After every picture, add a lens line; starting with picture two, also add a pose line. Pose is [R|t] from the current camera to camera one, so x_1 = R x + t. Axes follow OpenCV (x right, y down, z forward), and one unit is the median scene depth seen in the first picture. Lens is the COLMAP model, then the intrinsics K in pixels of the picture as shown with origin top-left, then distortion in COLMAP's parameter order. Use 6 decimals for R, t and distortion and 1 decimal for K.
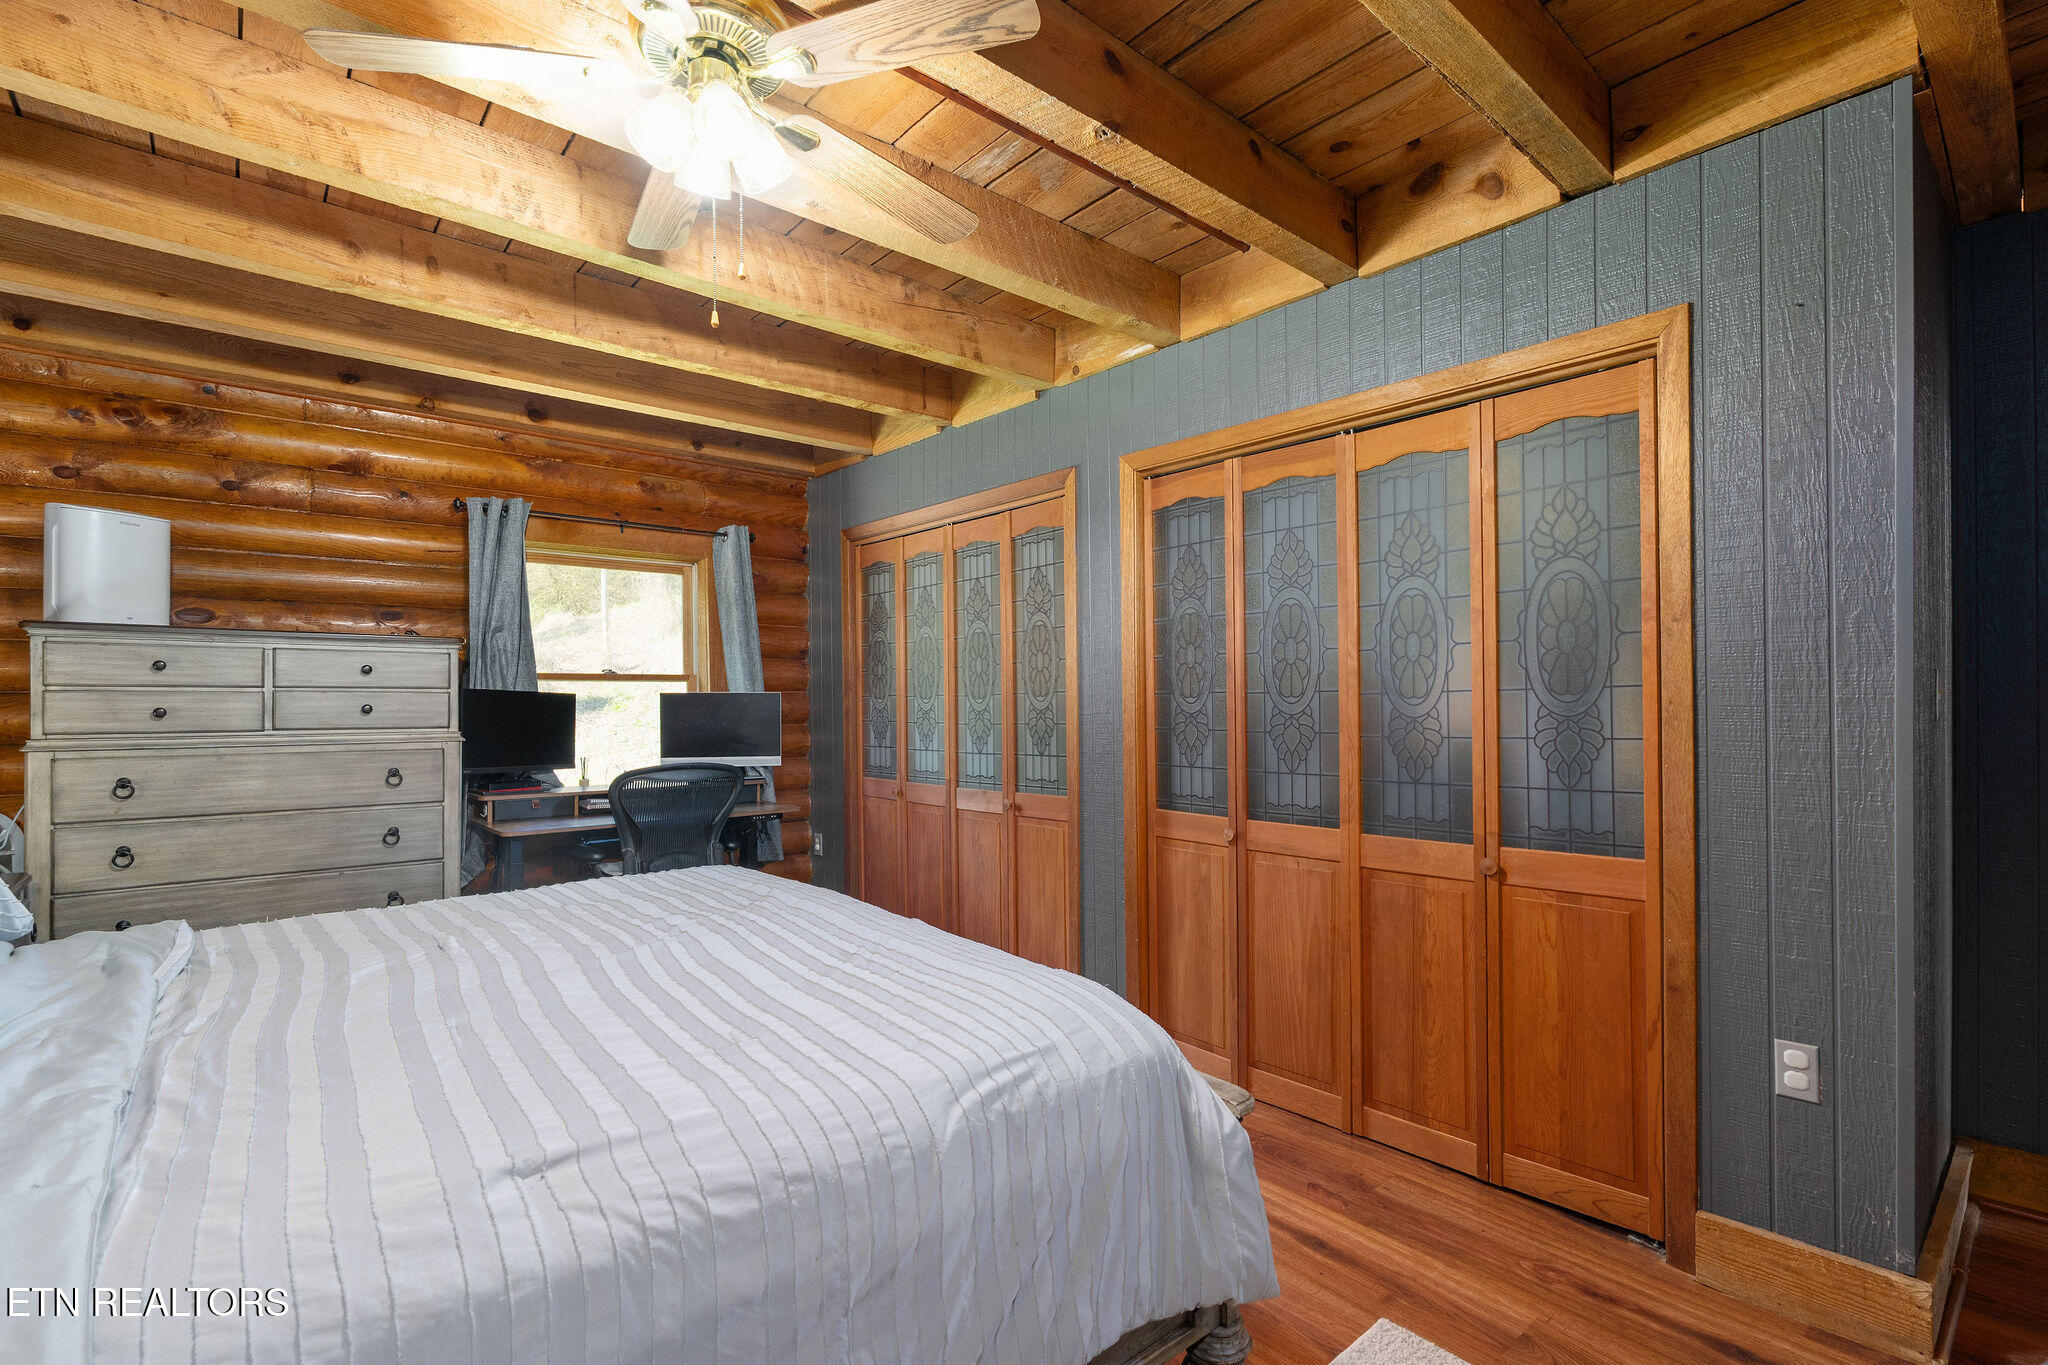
lens RADIAL K [[933.2, 0, 983.0], [0, 933.2, 704.0], [0, 0, 1]] dist [0.012786, 0.000077]
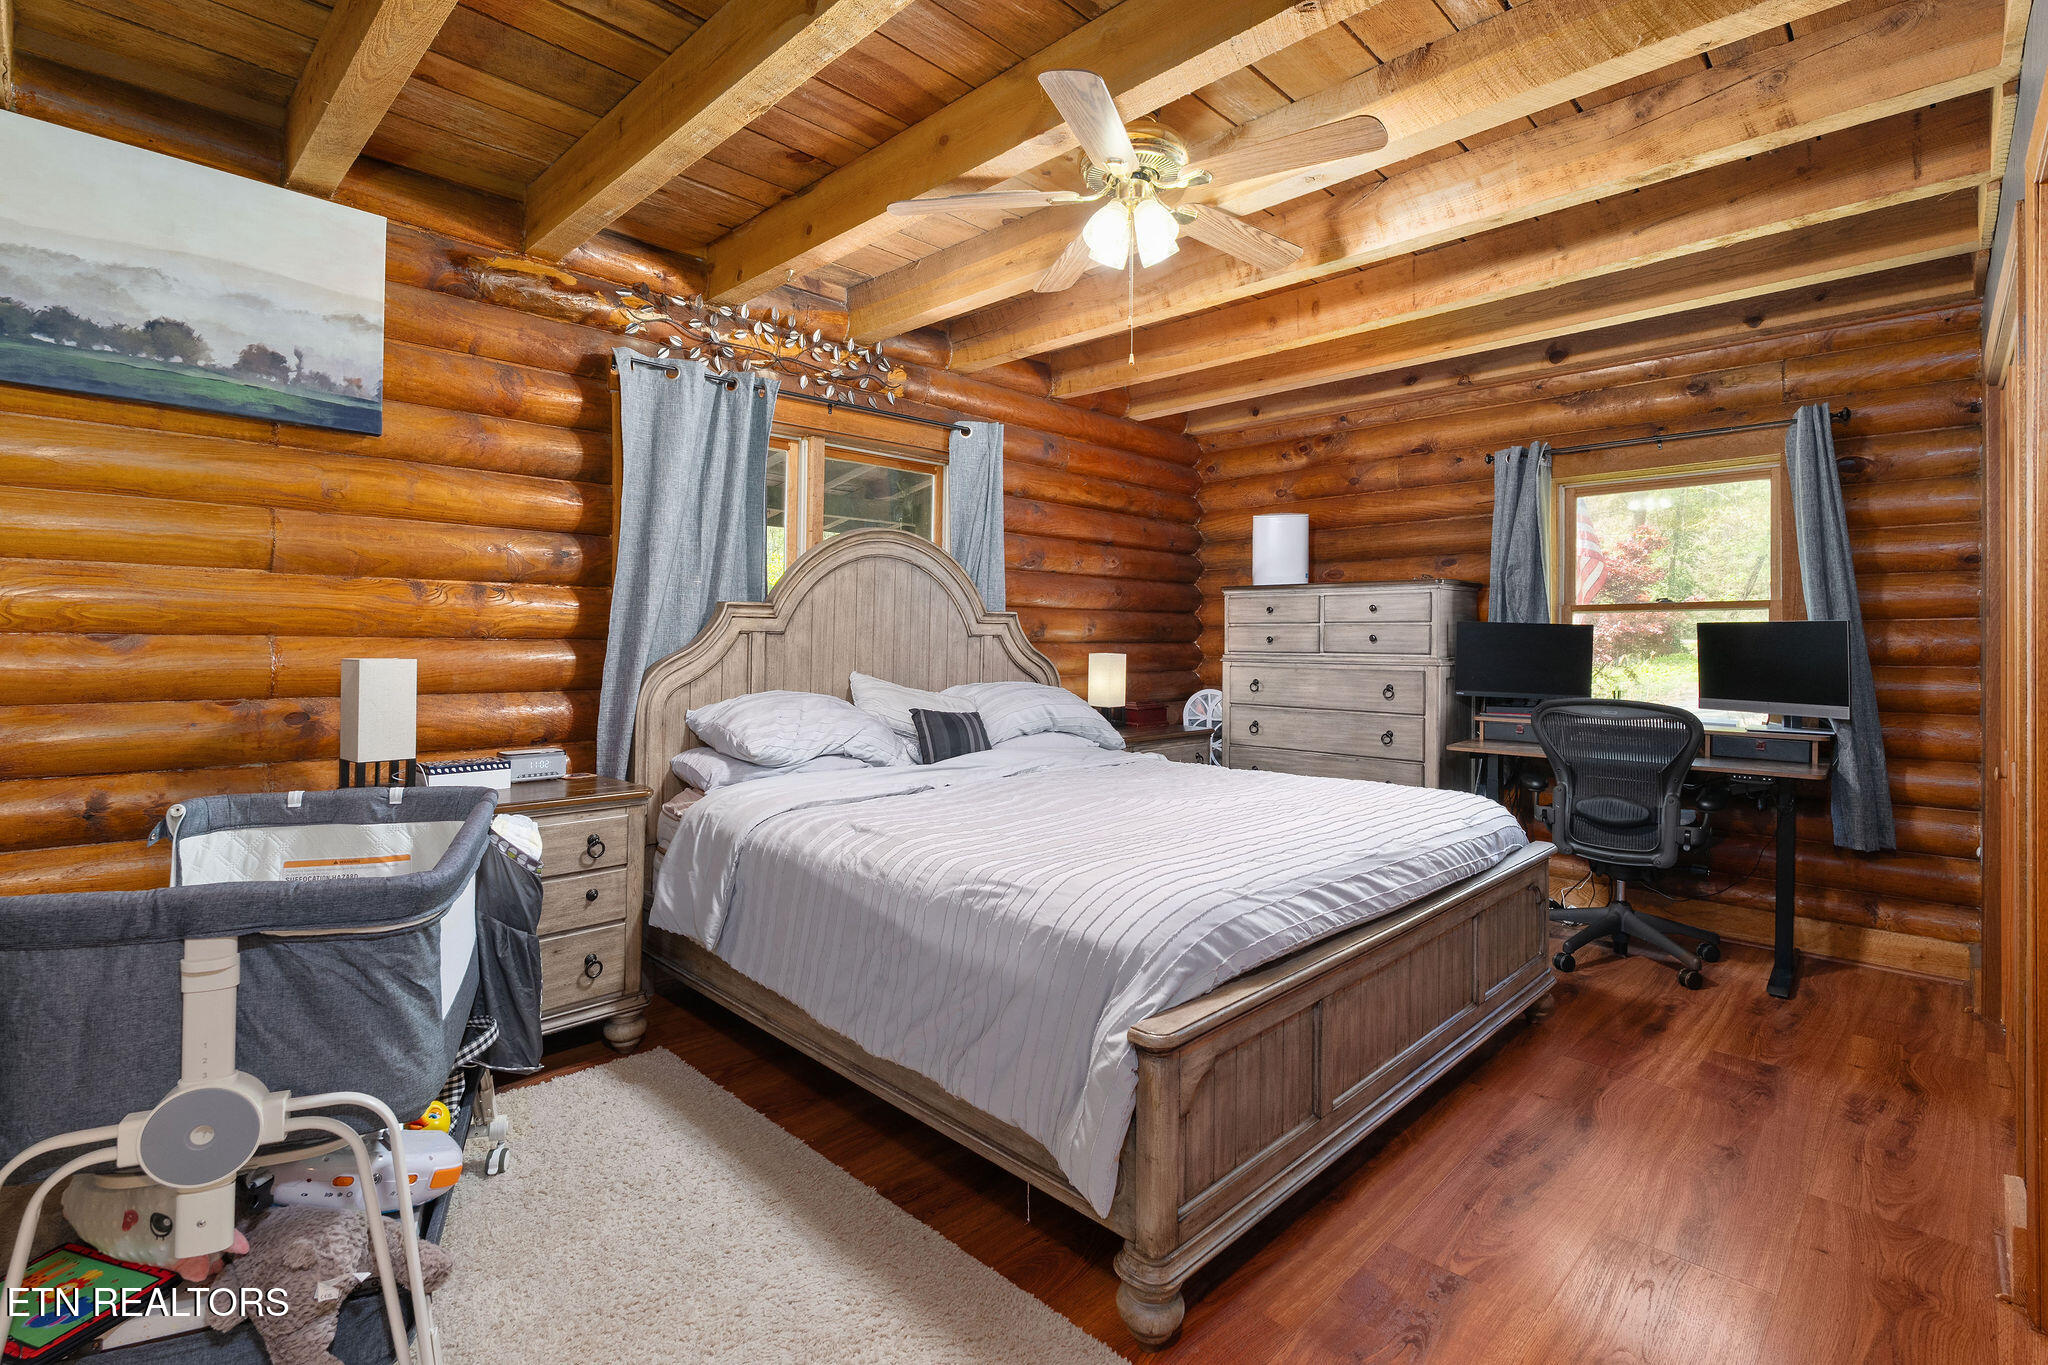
lens RADIAL K [[988.9, 0, 1060.3], [0, 988.9, 622.1], [0, 0, 1]] dist [-0.002730, -0.000418]
pose [[0.111429, -0.015842, -0.993646, 0.508645], [-0.007736, 0.999829, -0.016808, 0.007184], [0.993742, 0.009560, 0.111288, 0.313542]]
